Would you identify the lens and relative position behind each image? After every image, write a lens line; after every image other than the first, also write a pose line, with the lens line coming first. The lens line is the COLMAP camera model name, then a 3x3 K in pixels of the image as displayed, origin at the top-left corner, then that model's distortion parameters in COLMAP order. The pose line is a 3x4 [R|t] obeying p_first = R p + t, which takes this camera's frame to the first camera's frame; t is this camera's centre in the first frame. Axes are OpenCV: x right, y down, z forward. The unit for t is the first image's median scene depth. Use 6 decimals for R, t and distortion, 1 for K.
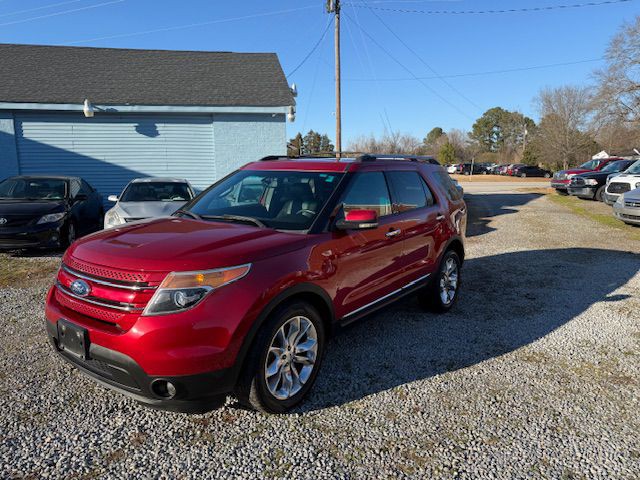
lens RADIAL K [[447.3, 0, 325.7], [0, 447.3, 241.5], [0, 0, 1]] dist [0.030024, -0.035187]
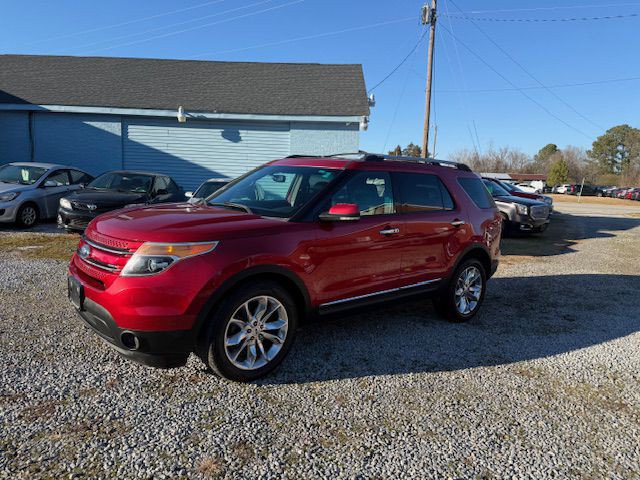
lens RADIAL K [[447.3, 0, 322.0], [0, 447.3, 243.4], [0, 0, 1]] dist [0.030024, -0.035187]
pose [[0.975115, 0.073816, -0.209048, 0.177004], [-0.078455, 0.996820, -0.013971, 0.028134], [0.207352, 0.030025, 0.977806, -0.020258]]
